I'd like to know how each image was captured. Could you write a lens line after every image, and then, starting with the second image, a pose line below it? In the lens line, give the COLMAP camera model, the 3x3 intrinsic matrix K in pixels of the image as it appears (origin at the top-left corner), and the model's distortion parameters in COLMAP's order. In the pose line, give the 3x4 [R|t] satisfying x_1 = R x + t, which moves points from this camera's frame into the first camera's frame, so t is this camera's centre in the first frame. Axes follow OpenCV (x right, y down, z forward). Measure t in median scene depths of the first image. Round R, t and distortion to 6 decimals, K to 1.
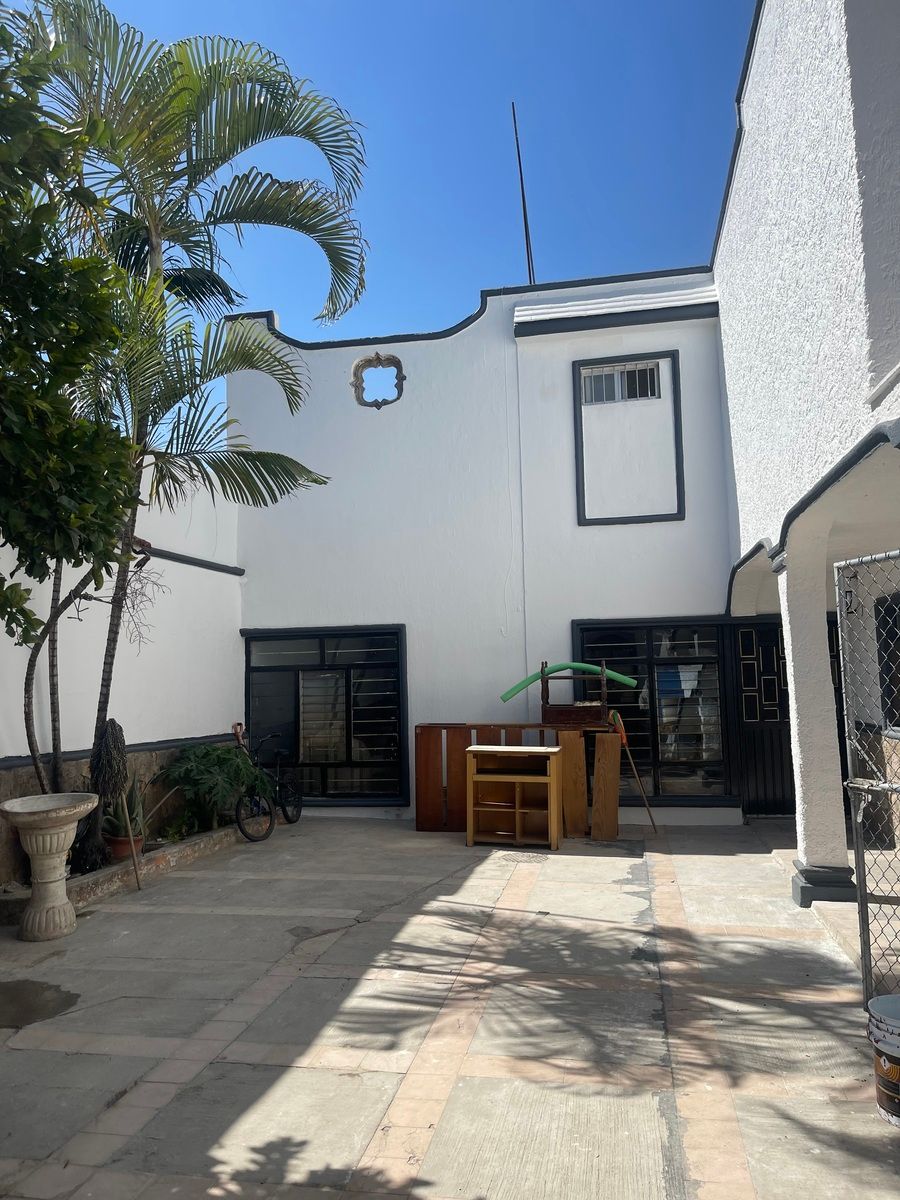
lens RADIAL K [[907.1, 0, 446.4], [0, 907.1, 603.1], [0, 0, 1]] dist [0.069024, -0.094232]
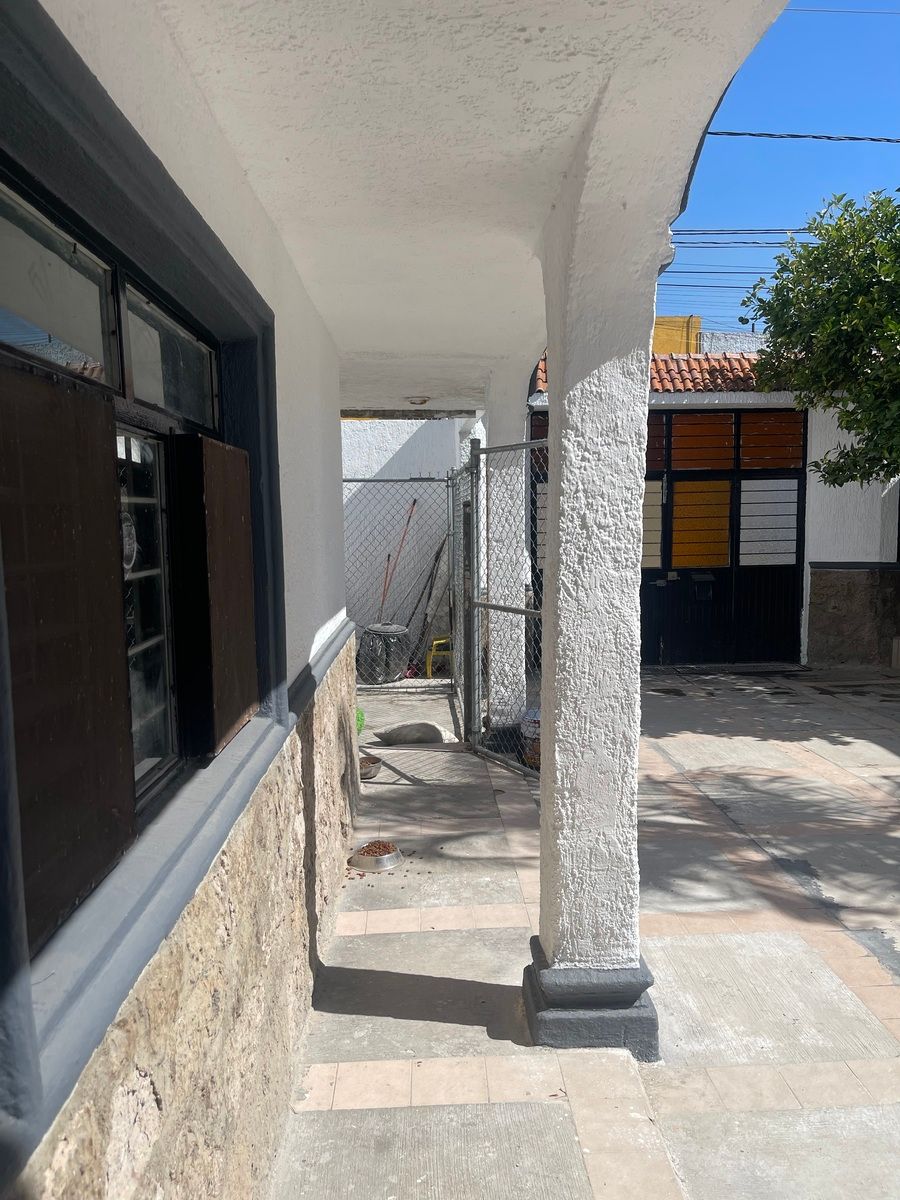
lens RADIAL K [[907.1, 0, 459.5], [0, 907.1, 615.1], [0, 0, 1]] dist [0.069024, -0.094232]
pose [[-0.971070, 0.062691, -0.230419, 0.678137], [0.057889, 0.997943, 0.027550, 0.114889], [0.231672, 0.013414, -0.972701, 1.699329]]
